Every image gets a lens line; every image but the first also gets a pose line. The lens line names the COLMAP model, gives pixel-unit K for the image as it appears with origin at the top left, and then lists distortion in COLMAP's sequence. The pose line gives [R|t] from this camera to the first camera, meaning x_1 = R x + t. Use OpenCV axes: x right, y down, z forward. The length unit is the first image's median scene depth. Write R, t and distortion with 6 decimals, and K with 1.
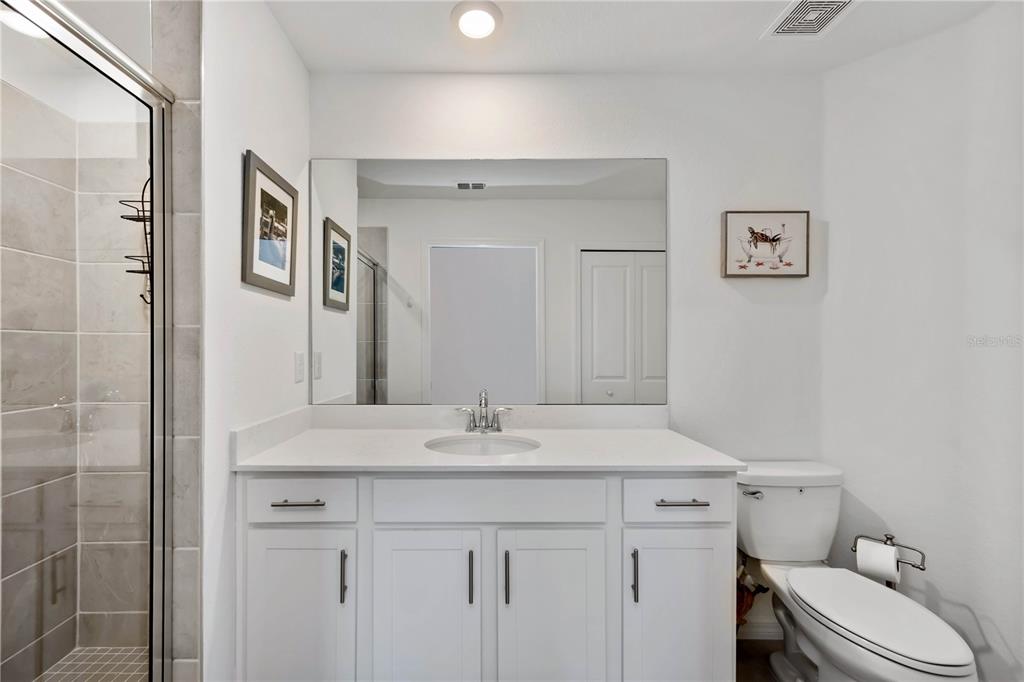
lens RADIAL K [[433.7, 0, 512.0], [0, 433.7, 341.0], [0, 0, 1]] dist [-0.001231, -0.000016]
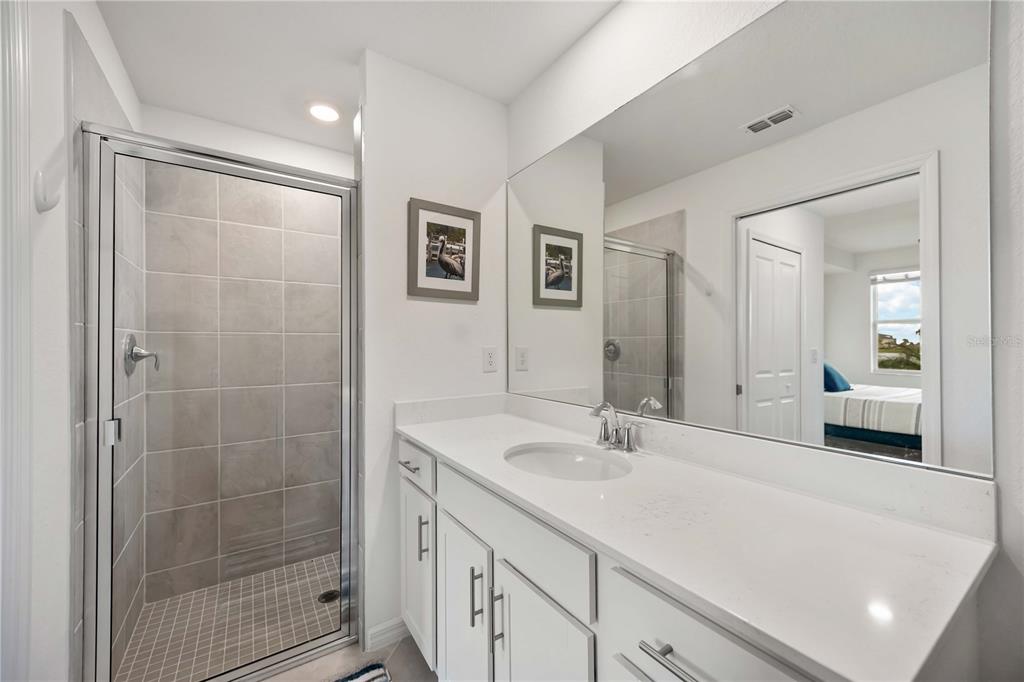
lens RADIAL K [[413.1, 0, 512.4], [0, 413.1, 340.0], [0, 0, 1]] dist [-0.003893, -0.000126]
pose [[0.481029, -0.001263, -0.876704, 0.445494], [0.008017, 0.999963, 0.002958, 0.004368], [0.876668, -0.008452, 0.481021, 0.421247]]
